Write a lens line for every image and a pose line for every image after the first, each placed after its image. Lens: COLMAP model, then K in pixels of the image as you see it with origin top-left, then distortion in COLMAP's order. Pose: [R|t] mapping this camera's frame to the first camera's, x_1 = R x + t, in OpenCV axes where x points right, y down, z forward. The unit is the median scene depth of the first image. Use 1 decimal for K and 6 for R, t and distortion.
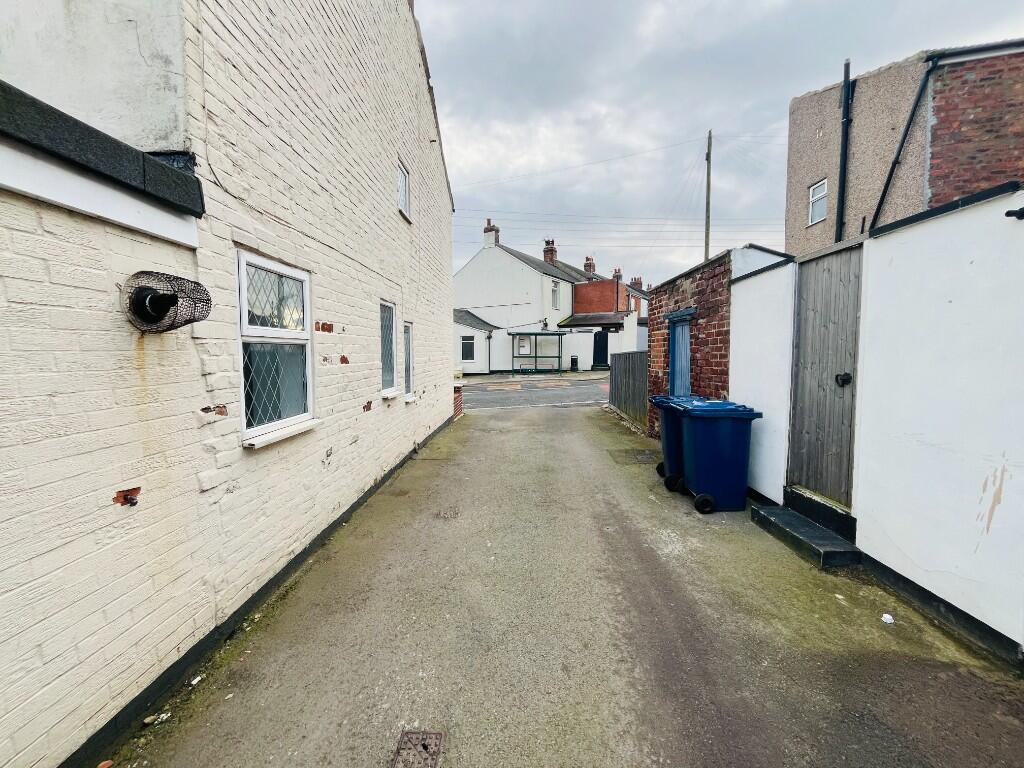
lens RADIAL K [[414.3, 0, 510.0], [0, 414.3, 382.9], [0, 0, 1]] dist [-0.006728, 0.000405]
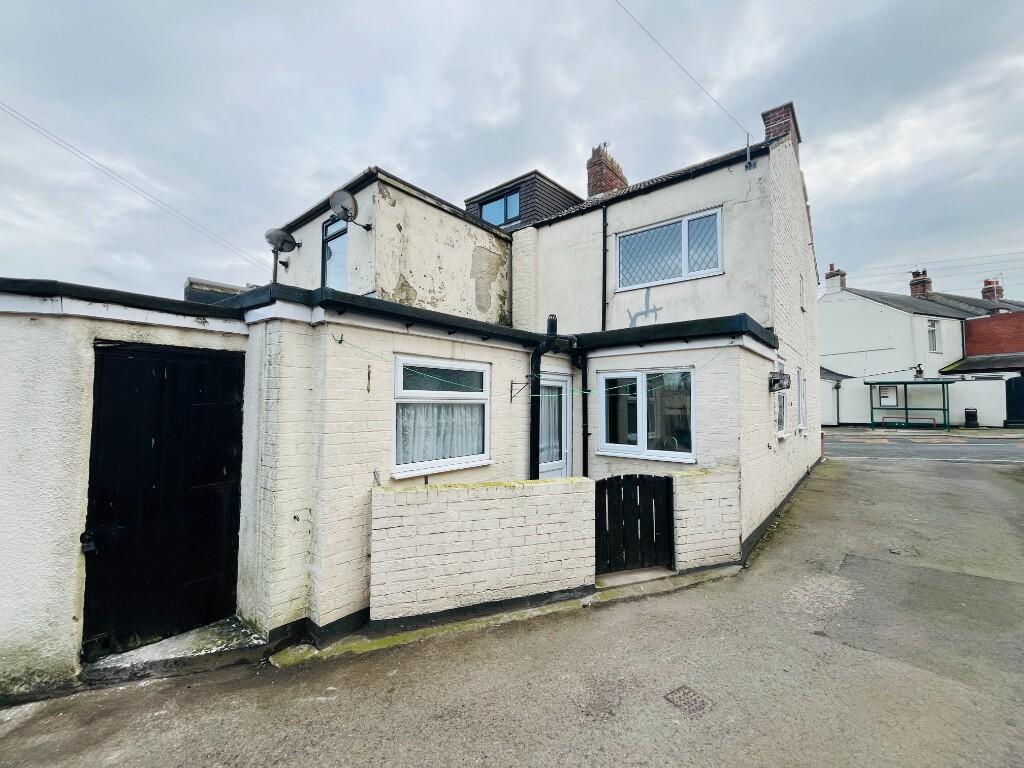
lens RADIAL K [[414.3, 0, 510.0], [0, 414.3, 382.9], [0, 0, 1]] dist [-0.006728, 0.000405]
pose [[0.774998, -0.021025, -0.631614, -0.034440], [-0.055849, 0.993257, -0.101591, 0.017055], [0.629491, 0.114008, 0.768598, -0.191114]]
